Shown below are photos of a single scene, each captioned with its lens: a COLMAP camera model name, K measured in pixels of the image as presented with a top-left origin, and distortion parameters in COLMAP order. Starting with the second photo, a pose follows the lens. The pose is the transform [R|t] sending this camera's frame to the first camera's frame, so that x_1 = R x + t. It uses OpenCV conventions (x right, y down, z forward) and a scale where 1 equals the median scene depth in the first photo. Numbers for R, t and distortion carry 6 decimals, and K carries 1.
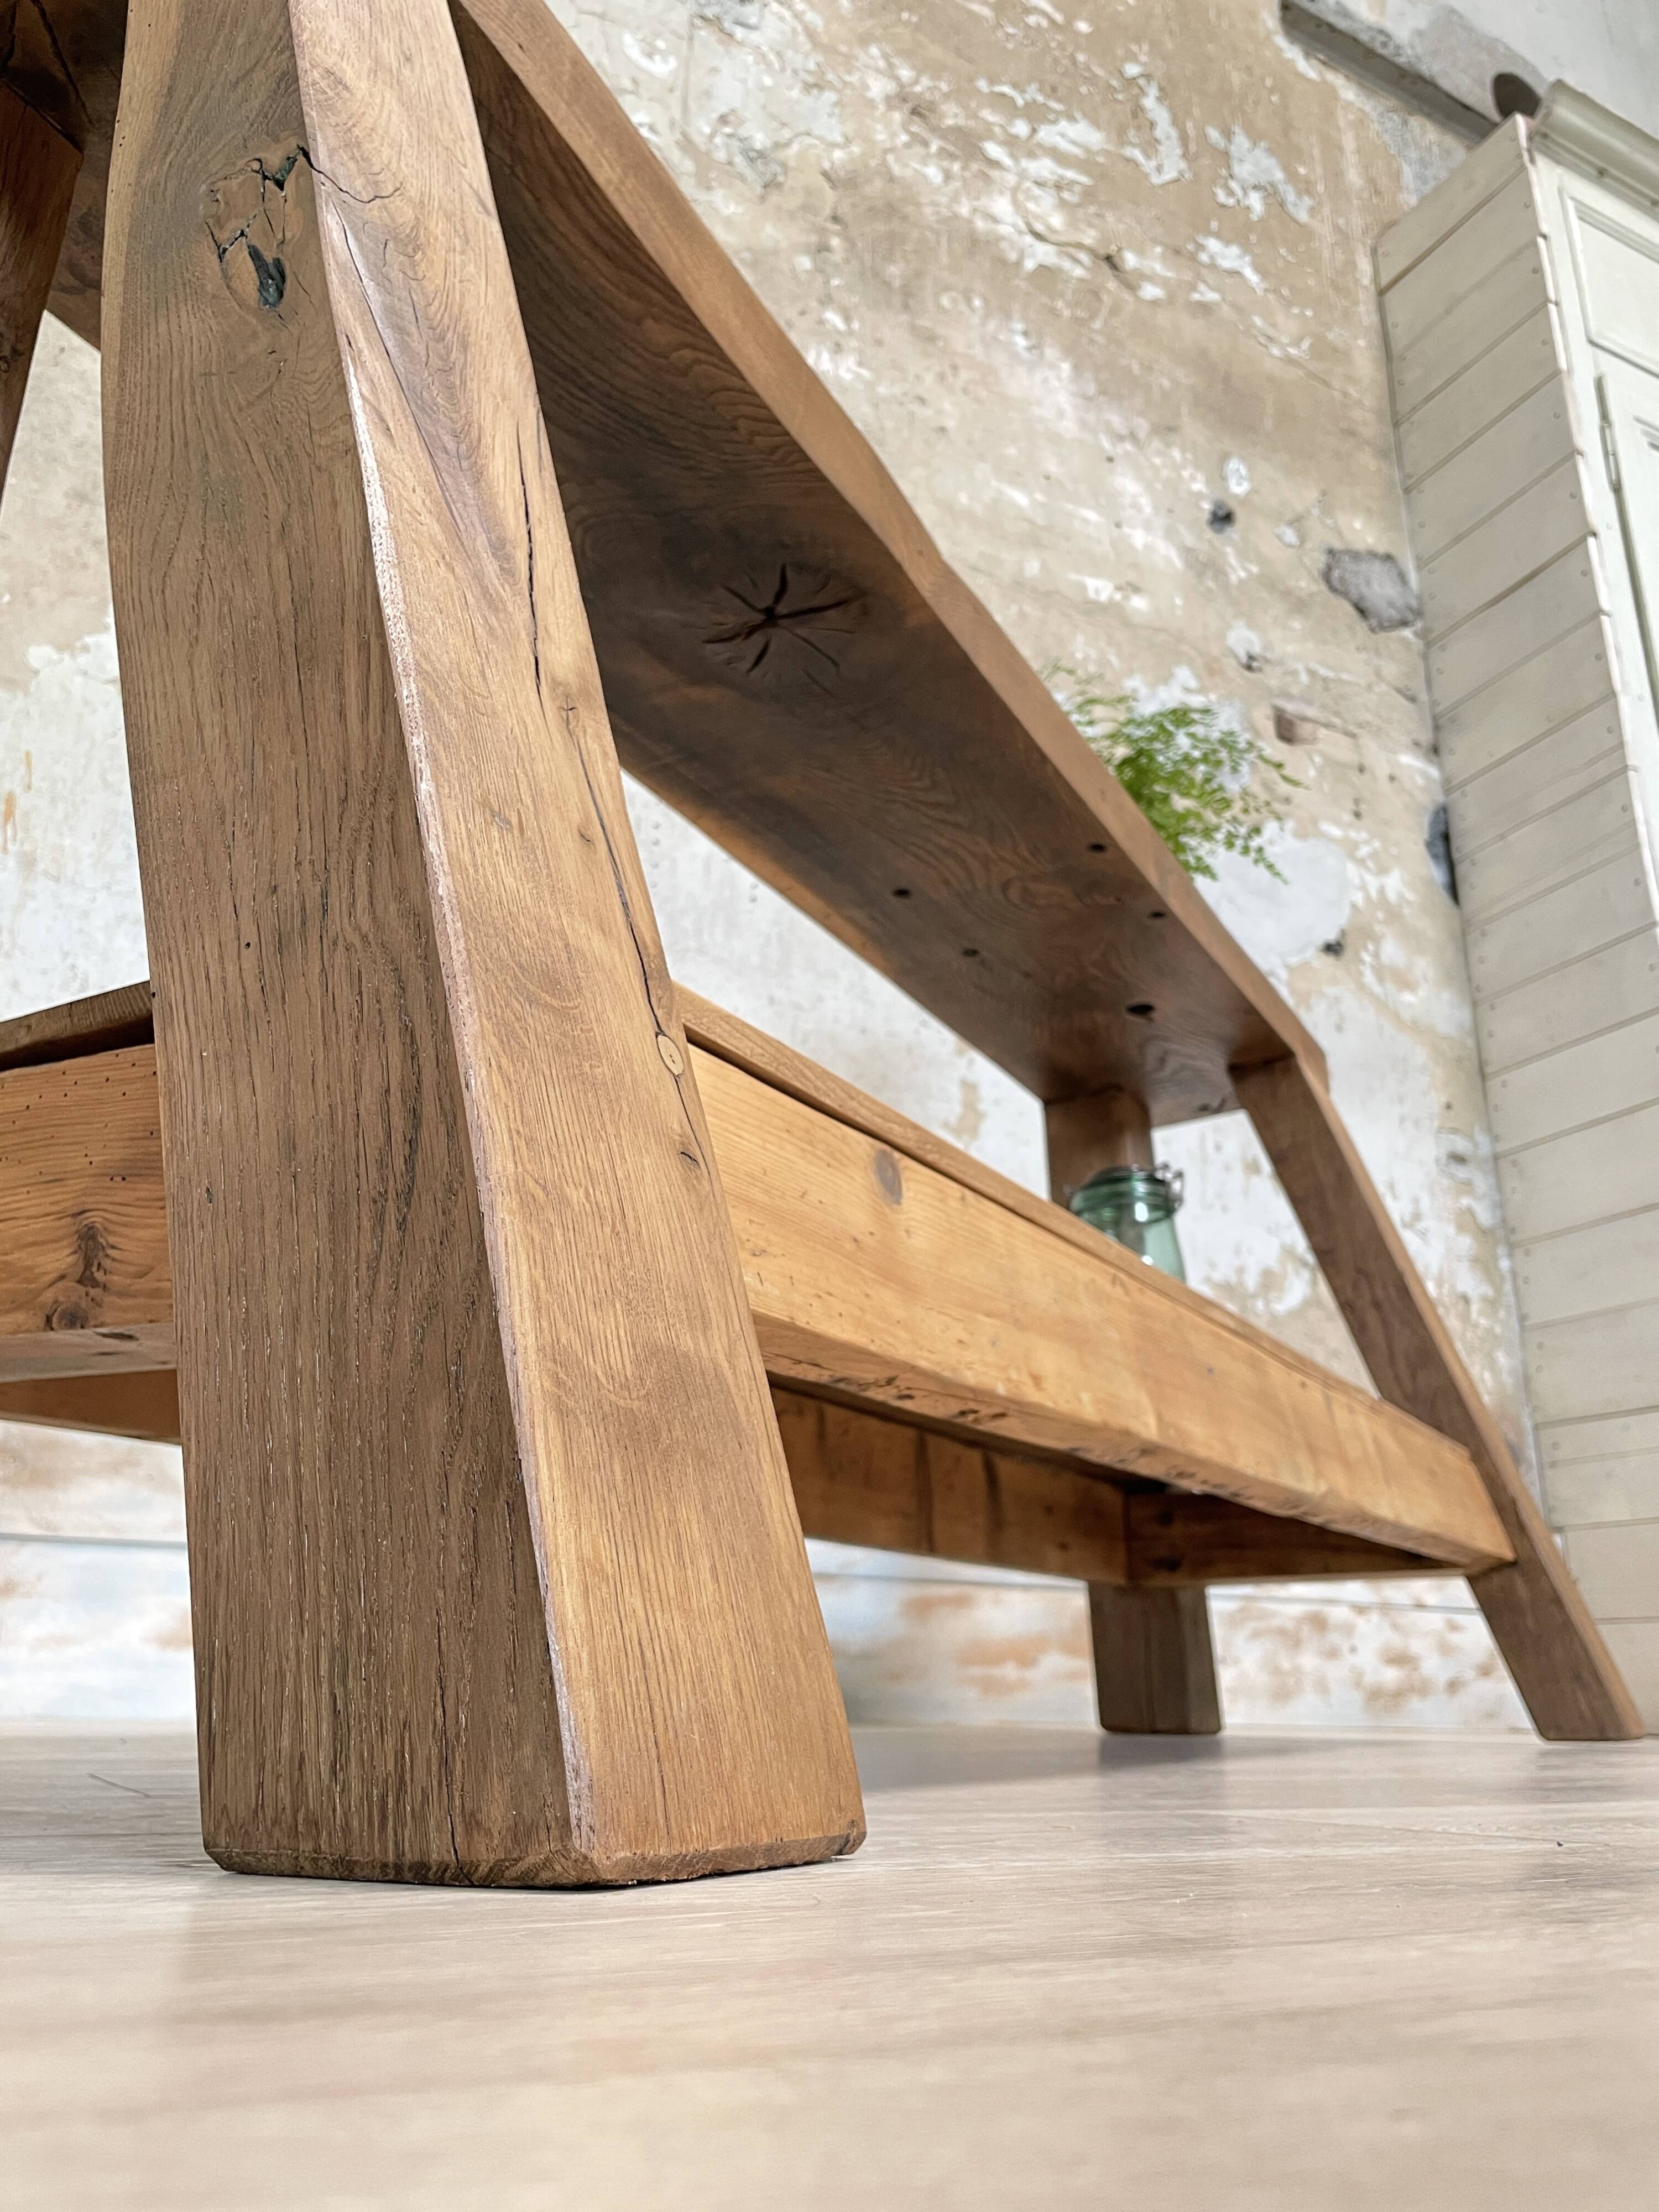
lens RADIAL K [[1681.2, 0, 818.4], [0, 1681.2, 1096.1], [0, 0, 1]] dist [0.082359, -0.118058]
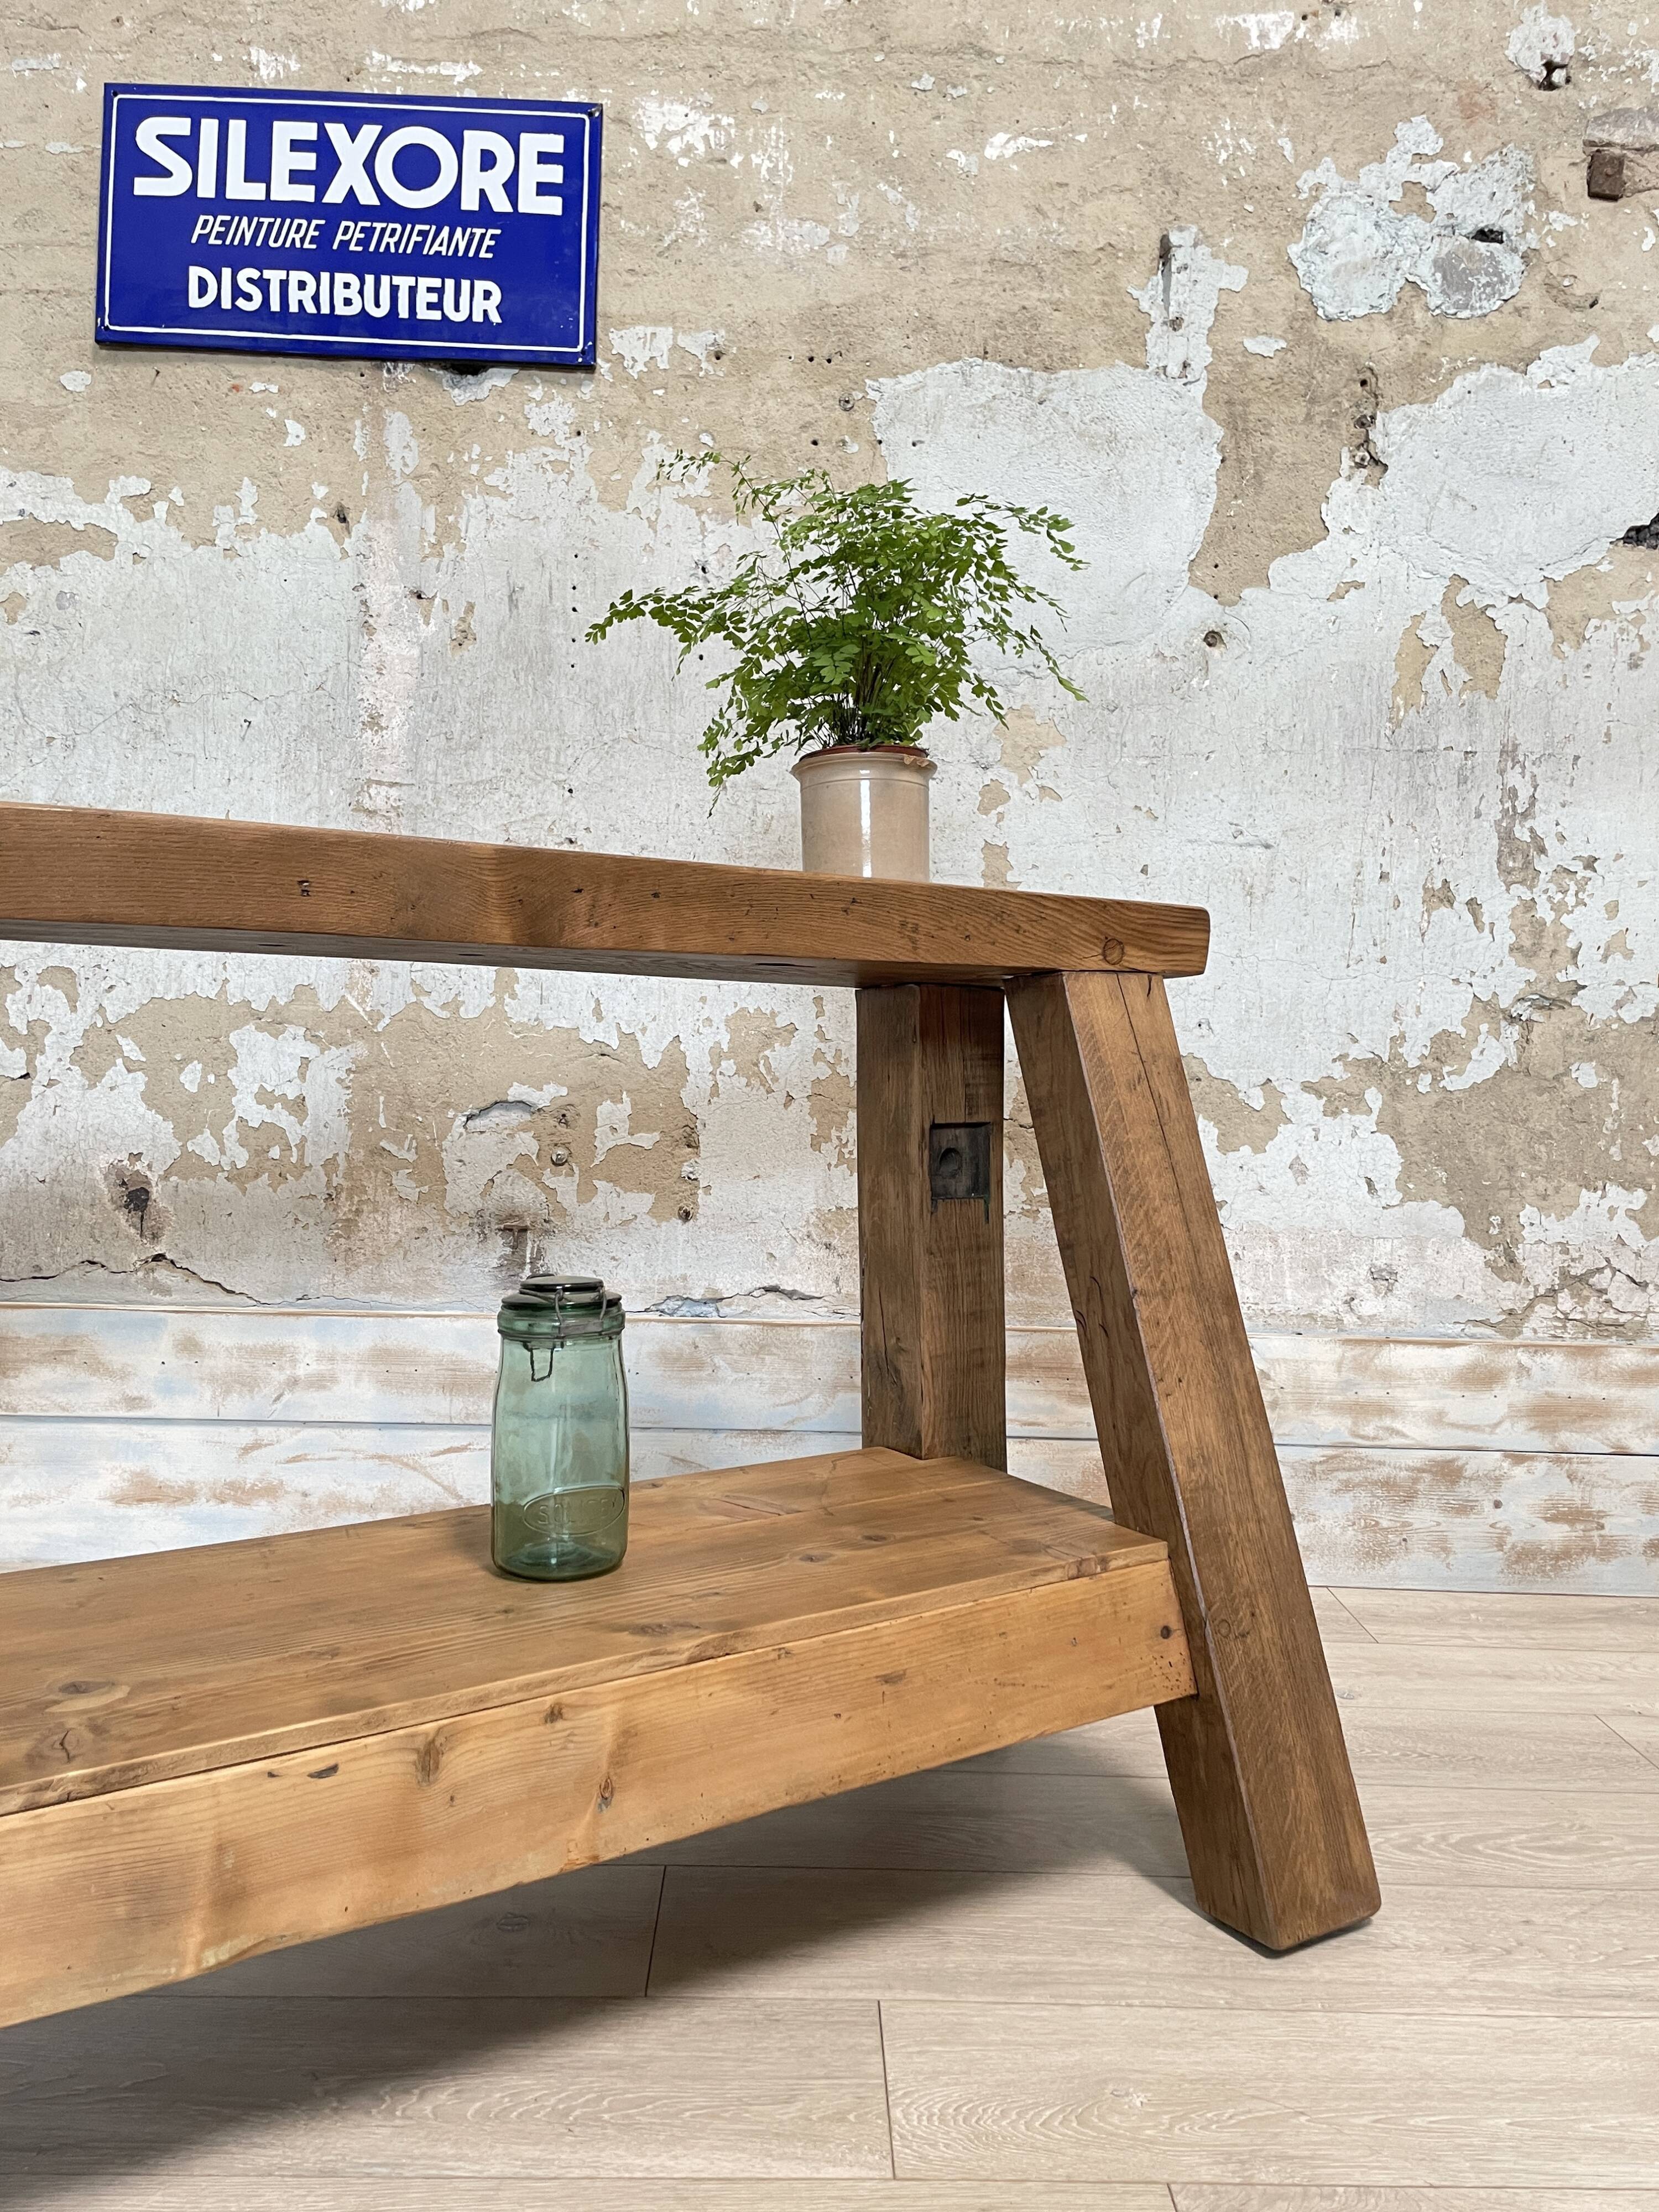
lens RADIAL K [[1607.2, 0, 831.7], [0, 1607.2, 1105.0], [0, 0, 1]] dist [0.078118, -0.091656]
pose [[0.891122, 0.027638, -0.452922, 0.305467], [0.135258, 0.936590, 0.323271, -0.124989], [0.433137, -0.349335, 0.830877, 0.219022]]
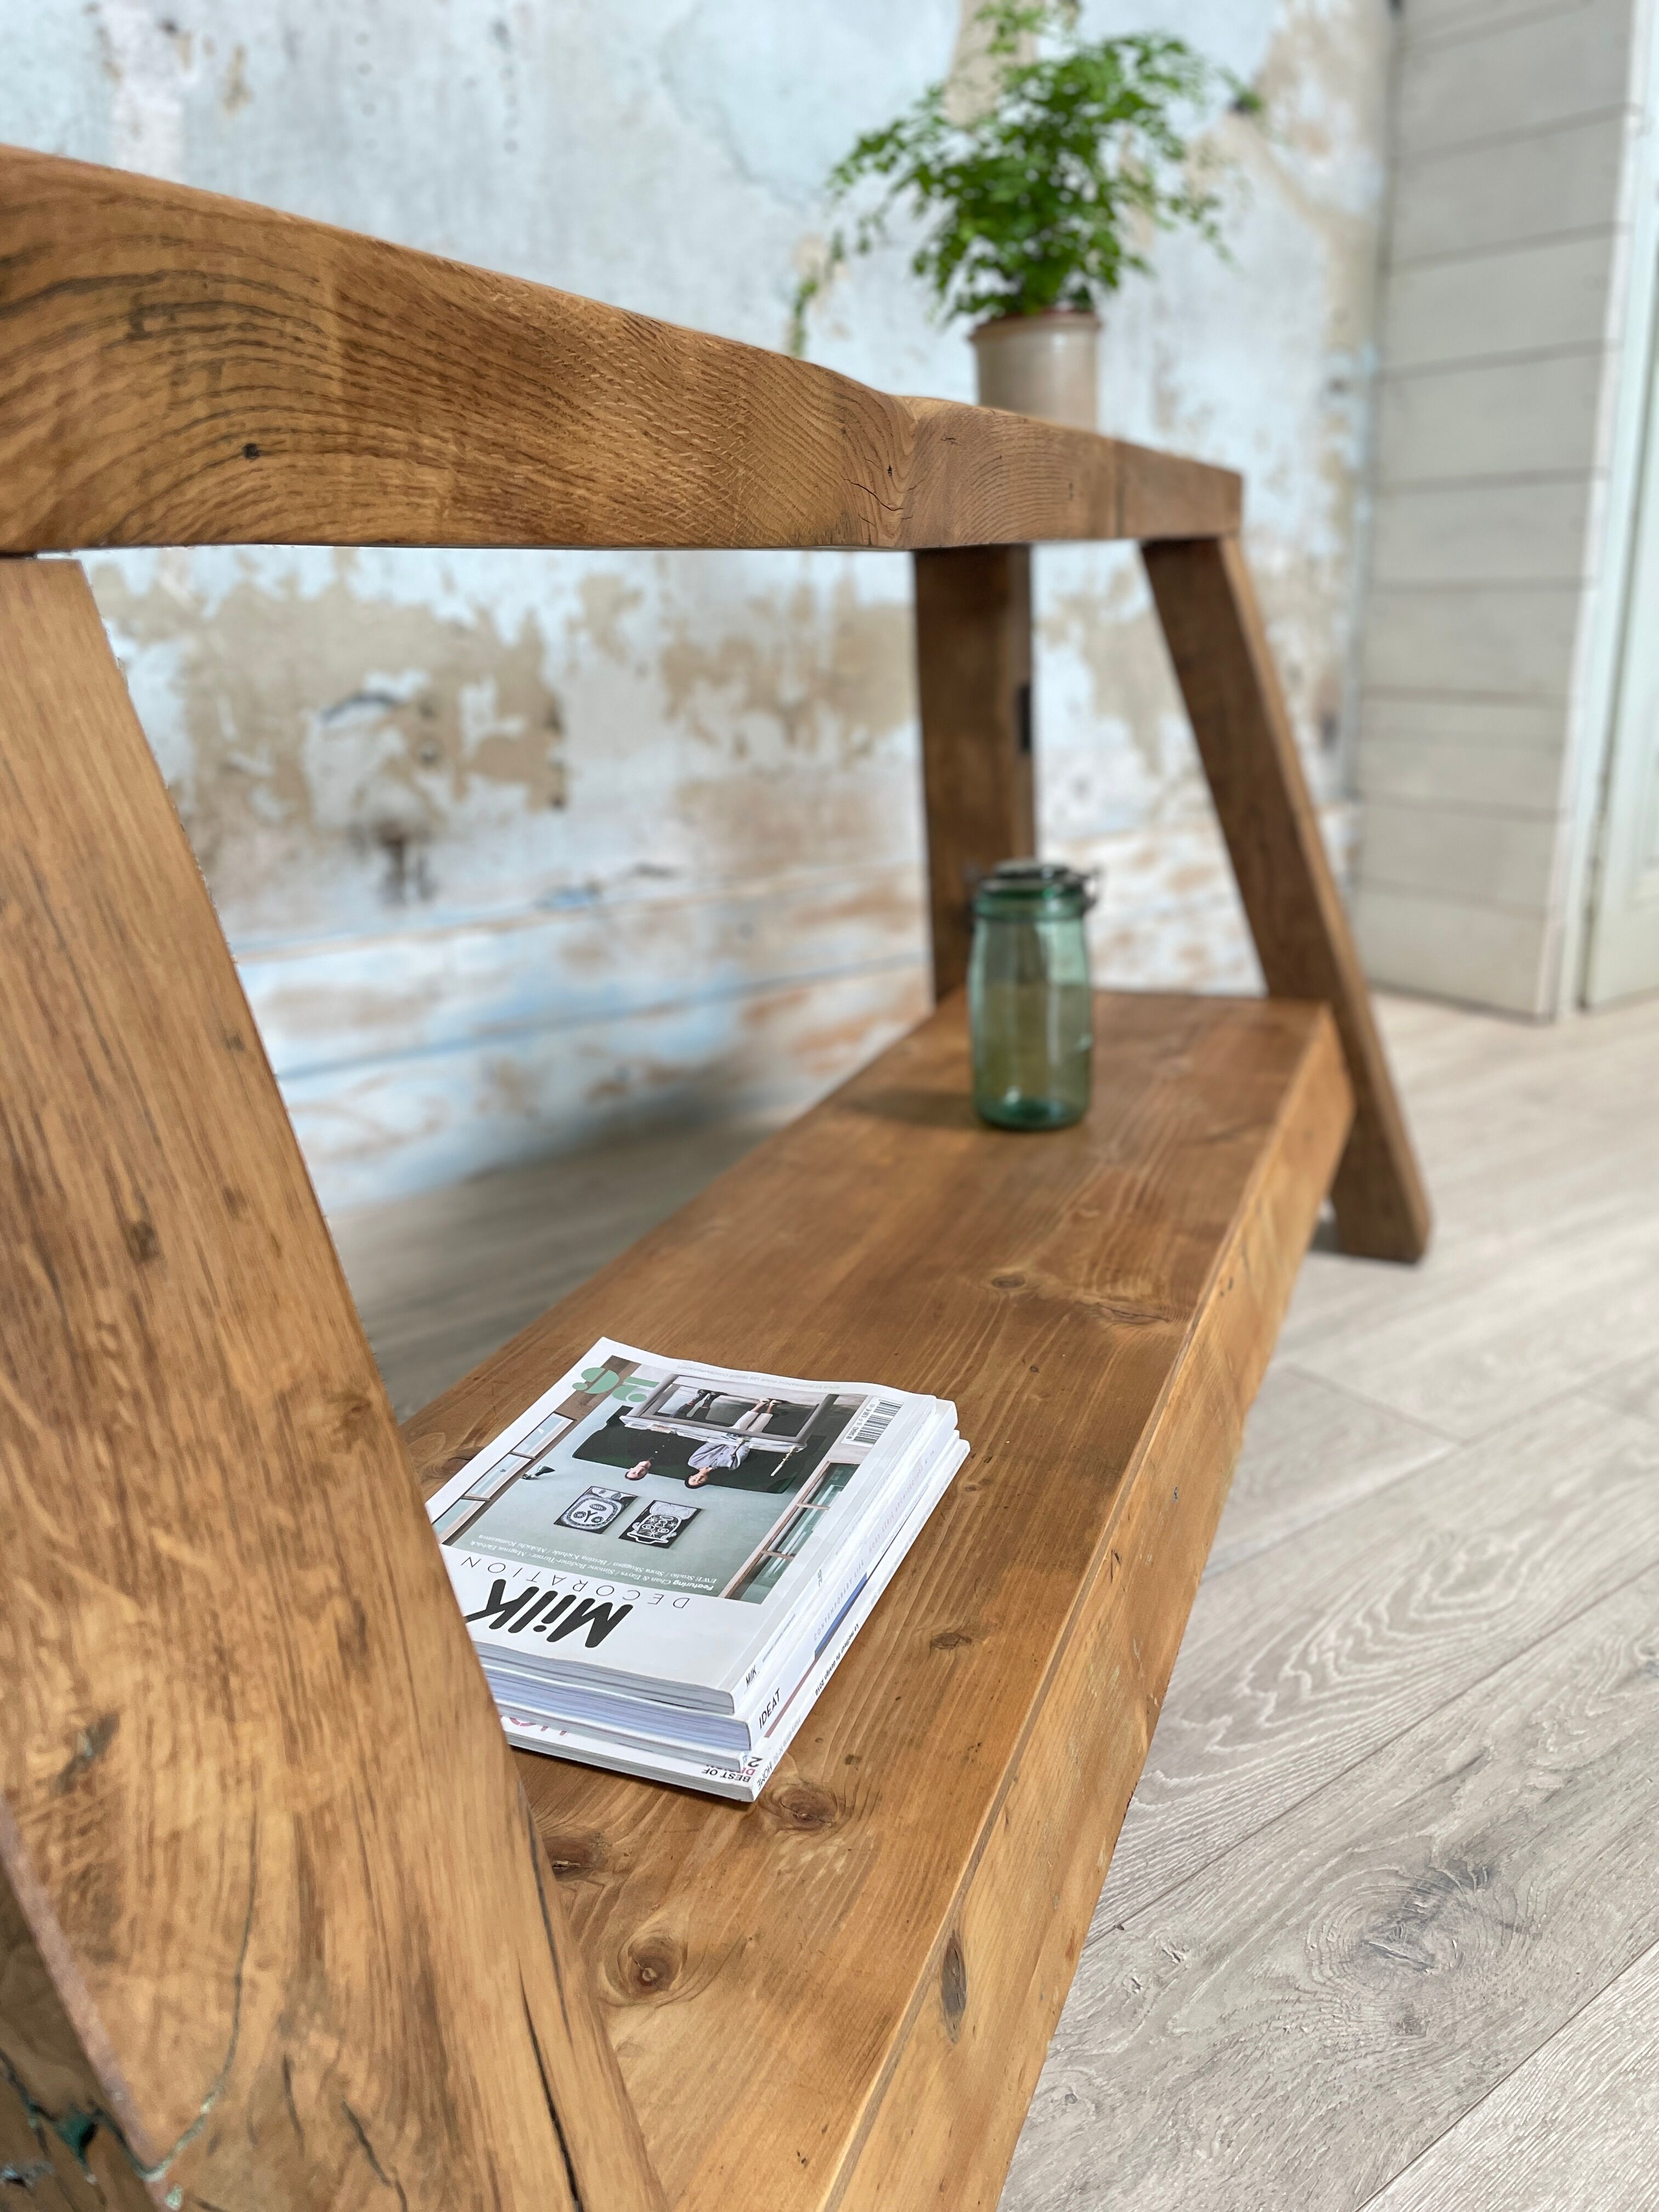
lens RADIAL K [[1662.4, 0, 824.5], [0, 1662.4, 1096.4], [0, 0, 1]] dist [0.090668, -0.116742]
pose [[0.989211, -0.070809, 0.128249, -0.021479], [-0.019984, 0.802025, 0.596956, -0.176762], [-0.145128, -0.593078, 0.791957, 0.126471]]
